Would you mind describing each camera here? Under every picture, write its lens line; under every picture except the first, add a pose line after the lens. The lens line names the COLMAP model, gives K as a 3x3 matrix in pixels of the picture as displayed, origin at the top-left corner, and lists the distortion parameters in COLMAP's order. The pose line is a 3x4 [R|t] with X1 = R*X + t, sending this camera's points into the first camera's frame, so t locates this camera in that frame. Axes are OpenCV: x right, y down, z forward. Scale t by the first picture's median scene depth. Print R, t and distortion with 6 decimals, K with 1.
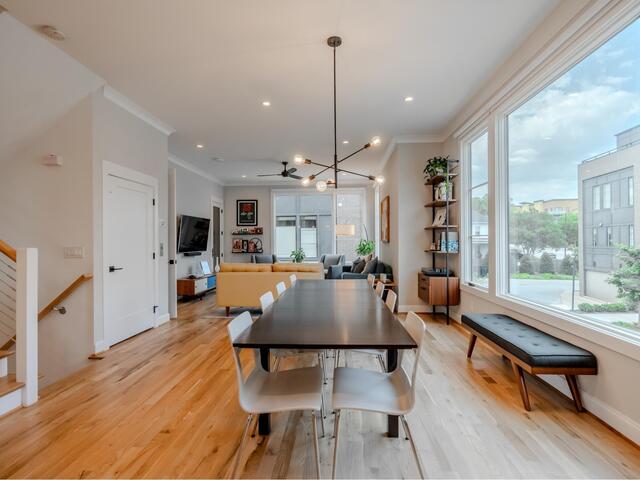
lens RADIAL K [[318.8, 0, 320.4], [0, 318.8, 240.7], [0, 0, 1]] dist [-0.008533, 0.002257]
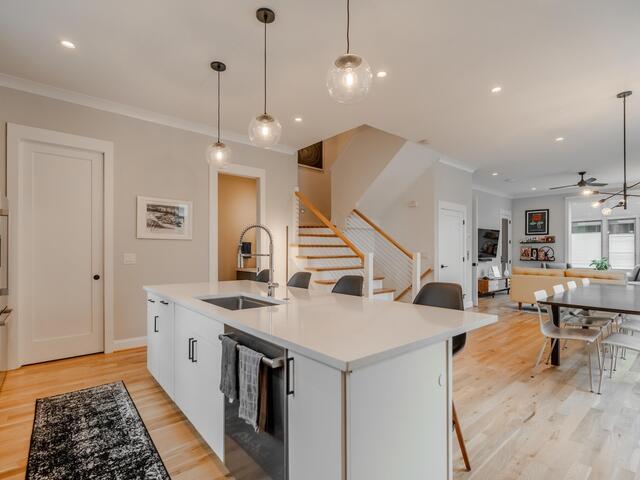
lens RADIAL K [[318.8, 0, 323.3], [0, 318.8, 250.9], [0, 0, 1]] dist [-0.008533, 0.002257]
pose [[0.690907, 0.008395, -0.722895, 0.071858], [-0.002463, 0.999954, 0.009258, -0.003259], [0.722939, -0.004616, 0.690896, -0.407649]]
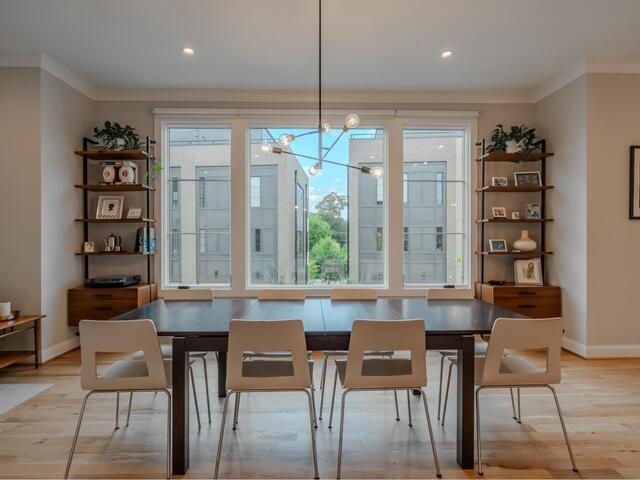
lens RADIAL K [[318.8, 0, 320.8], [0, 318.8, 243.5], [0, 0, 1]] dist [-0.008533, 0.002257]
pose [[-0.071392, -0.008695, 0.997410, -0.382663], [-0.001342, 0.999962, 0.008621, 0.005026], [-0.997447, -0.000723, -0.071401, 0.569367]]
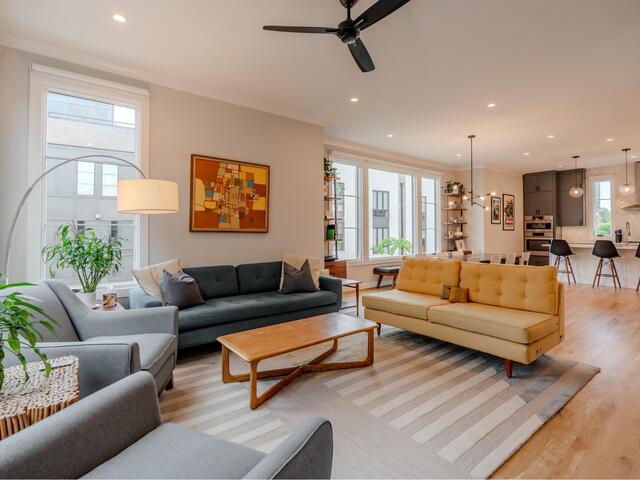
lens RADIAL K [[318.8, 0, 310.9], [0, 318.8, 230.5], [0, 0, 1]] dist [-0.008533, 0.002257]
pose [[-0.646613, 0.007522, 0.762781, -0.471979], [0.002292, 0.999966, -0.007918, 0.008272], [-0.762815, -0.003372, -0.646608, 1.733624]]
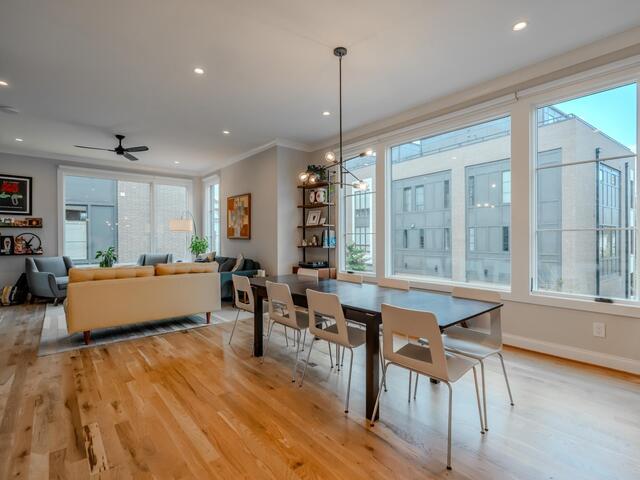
lens RADIAL K [[318.8, 0, 322.5], [0, 318.8, 239.2], [0, 0, 1]] dist [-0.008533, 0.002257]
pose [[0.721863, 0.001154, 0.692035, -0.400296], [-0.002560, 0.999996, 0.001002, 0.004476], [-0.692031, -0.002495, 0.721864, 0.141199]]
